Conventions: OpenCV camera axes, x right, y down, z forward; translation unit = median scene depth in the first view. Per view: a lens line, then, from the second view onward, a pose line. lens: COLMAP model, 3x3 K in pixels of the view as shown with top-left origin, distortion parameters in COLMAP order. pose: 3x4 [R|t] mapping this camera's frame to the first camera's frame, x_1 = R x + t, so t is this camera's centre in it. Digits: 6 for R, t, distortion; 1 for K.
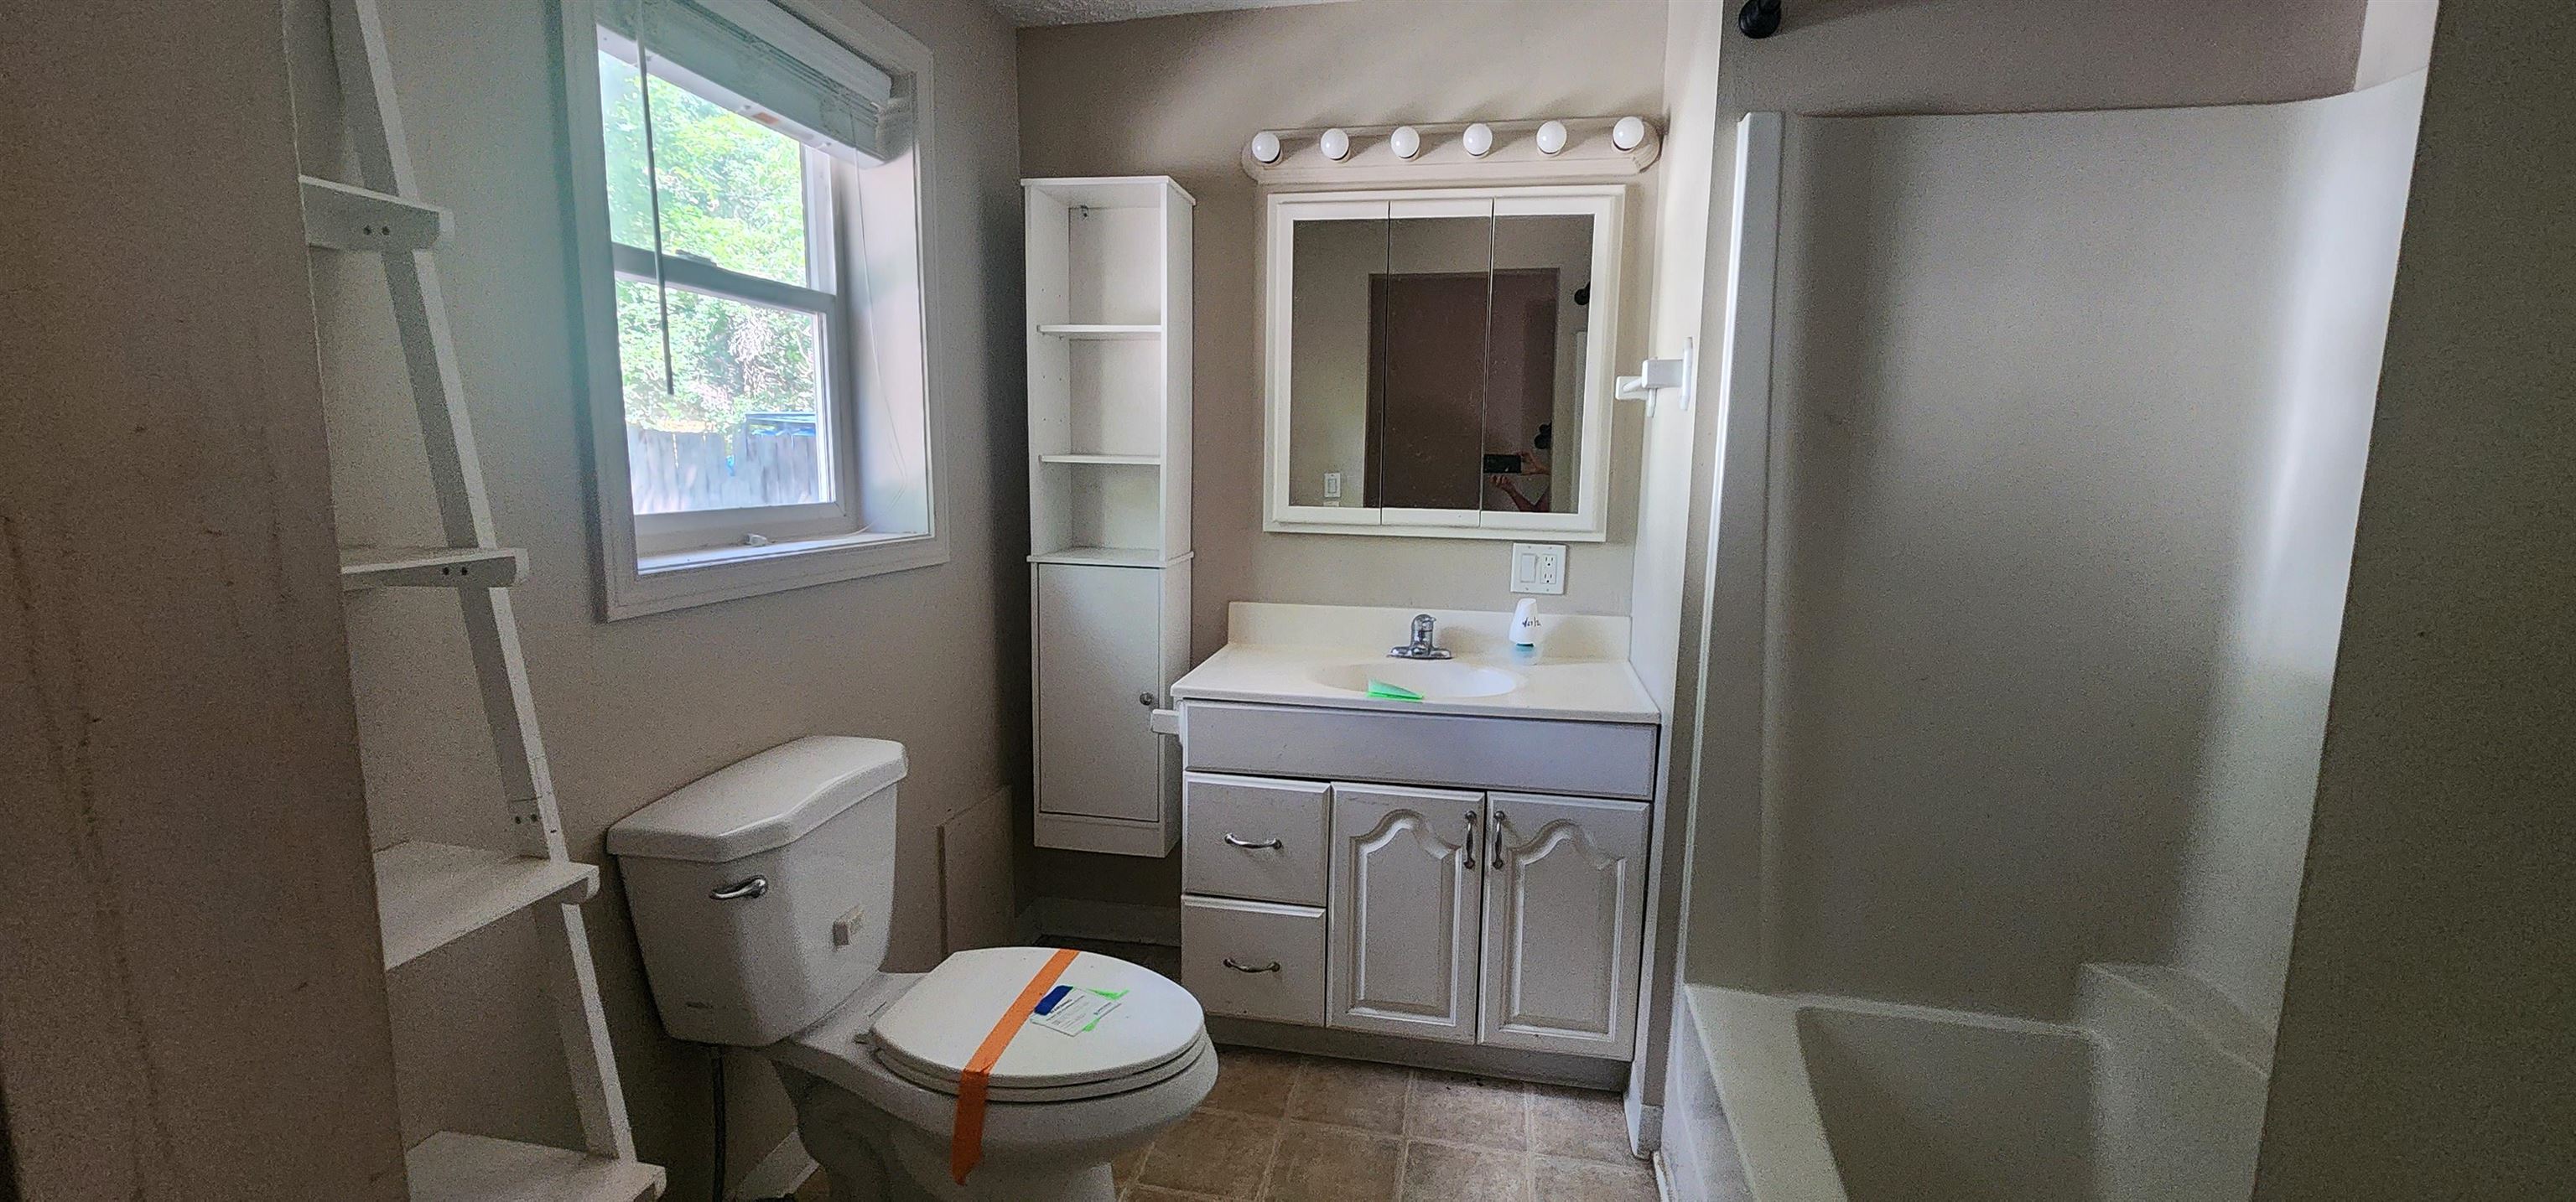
lens RADIAL K [[1064.0, 0, 1292.0], [0, 1064.0, 584.1], [0, 0, 1]] dist [0.003162, 0.000933]
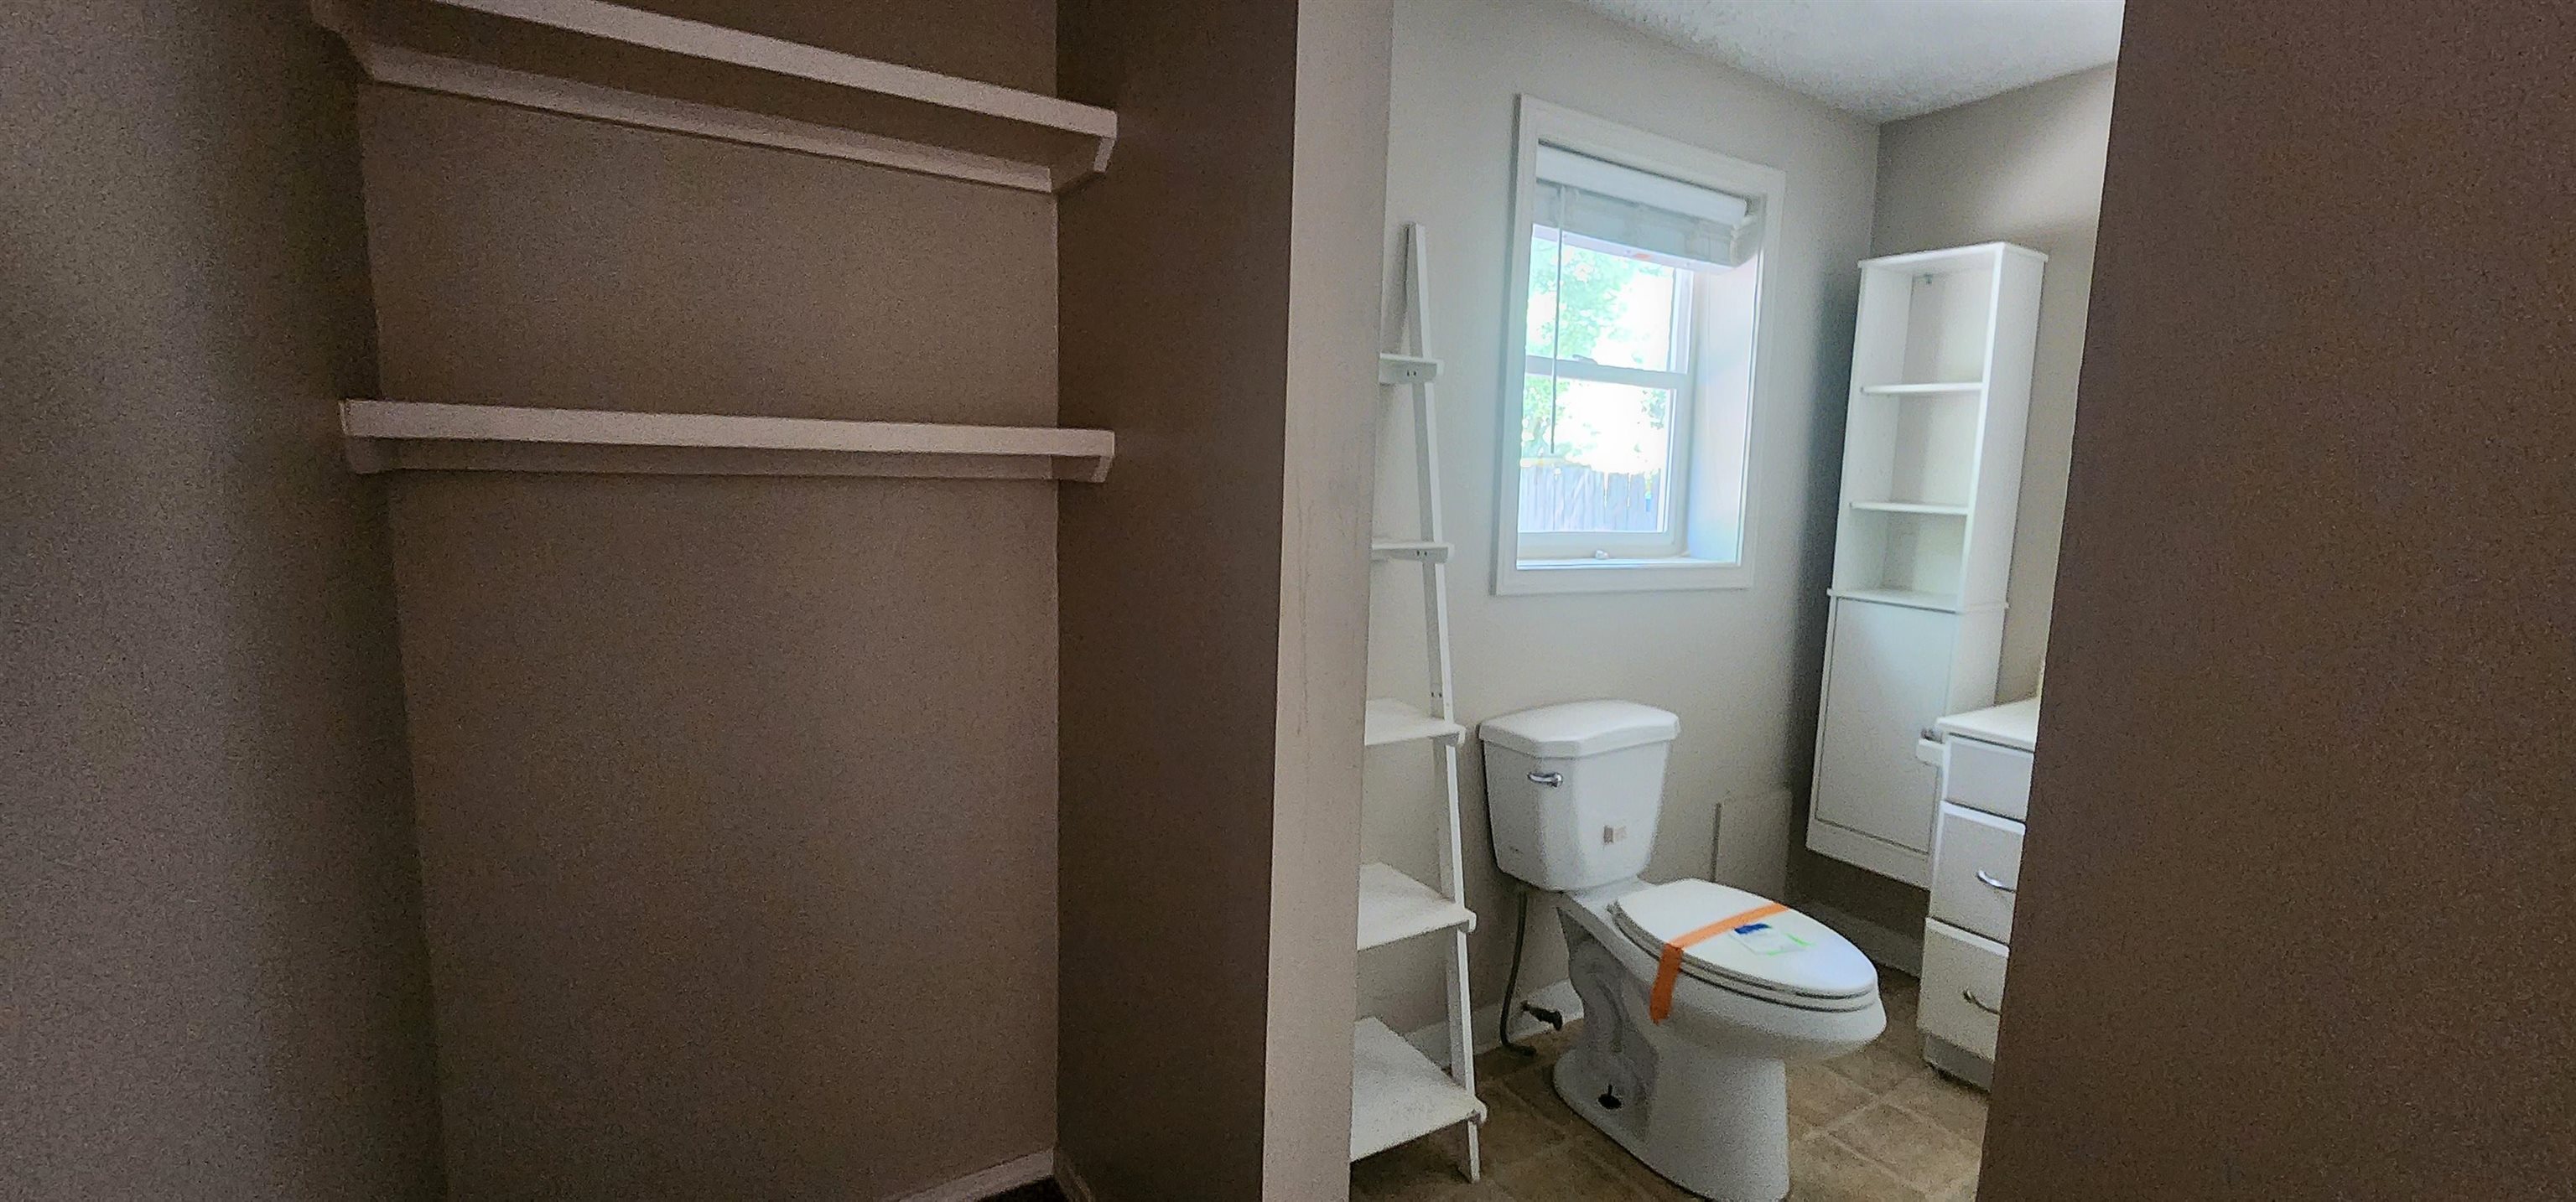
lens RADIAL K [[1064.0, 0, 1292.0], [0, 1064.0, 584.1], [0, 0, 1]] dist [0.003162, 0.000933]
pose [[0.682831, 0.093061, -0.724625, 0.257674], [-0.119223, 0.992752, 0.015149, 0.025723], [0.720783, 0.076048, 0.688976, -0.274086]]
